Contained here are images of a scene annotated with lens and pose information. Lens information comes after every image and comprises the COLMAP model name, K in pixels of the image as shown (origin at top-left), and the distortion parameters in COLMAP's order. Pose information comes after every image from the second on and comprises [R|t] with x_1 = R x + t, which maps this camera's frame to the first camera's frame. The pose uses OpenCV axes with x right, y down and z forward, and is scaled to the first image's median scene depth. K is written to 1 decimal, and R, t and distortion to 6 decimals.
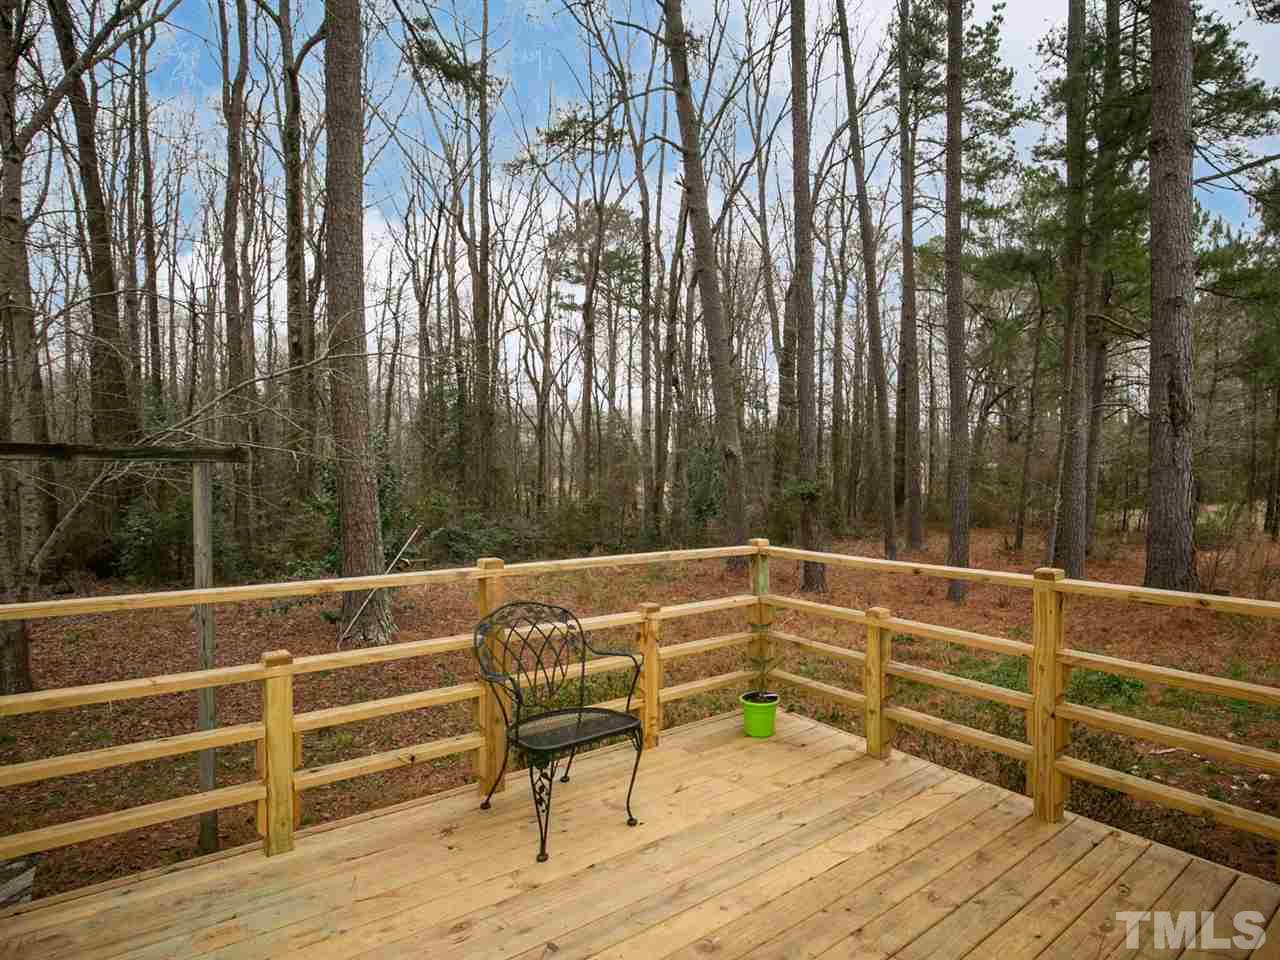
lens RADIAL K [[696.8, 0, 640.0], [0, 696.8, 480.0], [0, 0, 1]] dist [-0.014630, -0.000109]
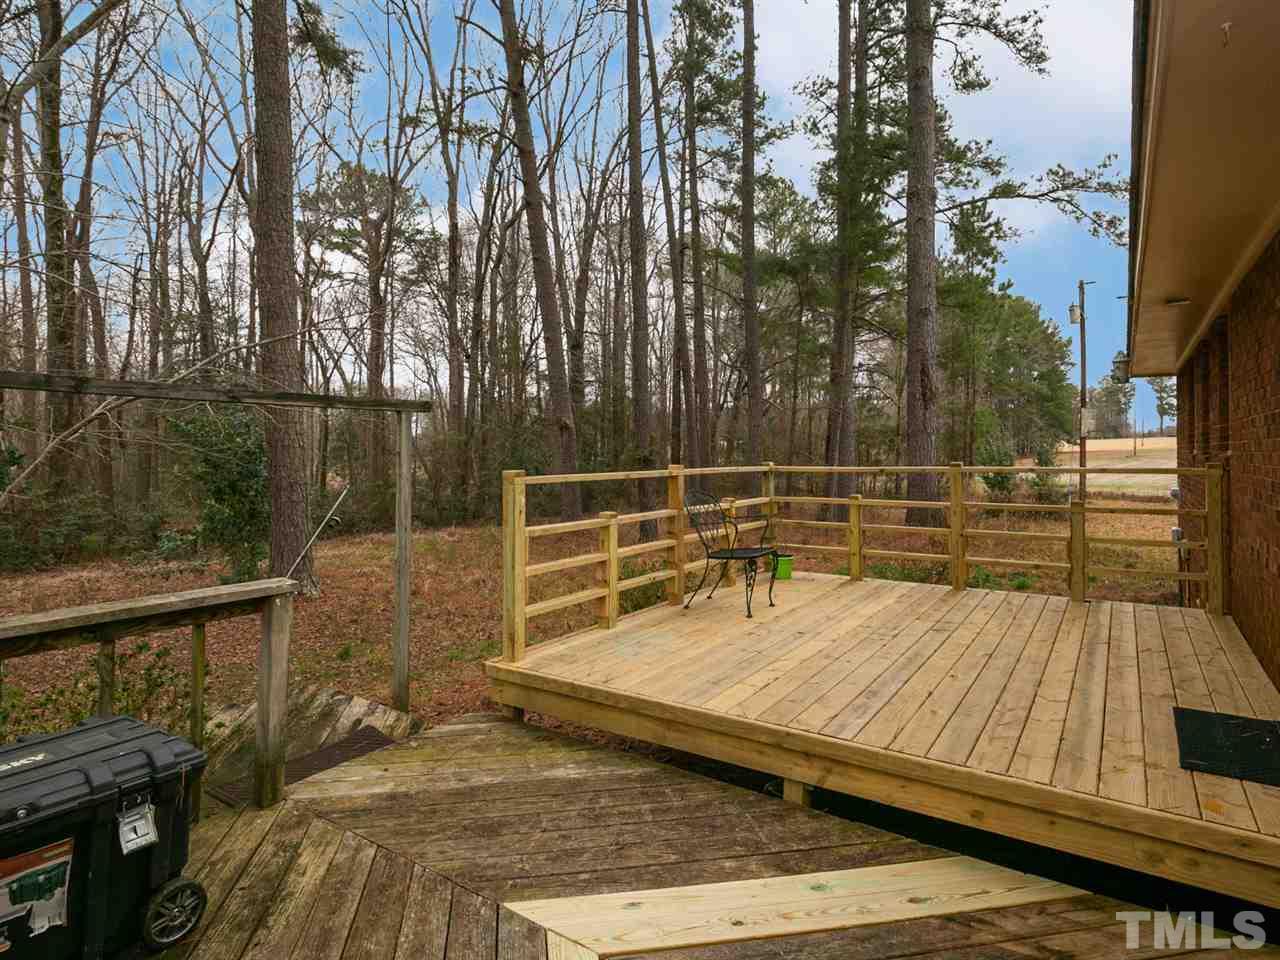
lens RADIAL K [[705.2, 0, 594.4], [0, 705.2, 464.3], [0, 0, 1]] dist [-0.005229, -0.000503]
pose [[0.960122, -0.018032, 0.279000, -0.115211], [0.016455, 0.999833, 0.007994, 0.012370], [-0.279098, -0.003084, 0.960258, -0.076004]]
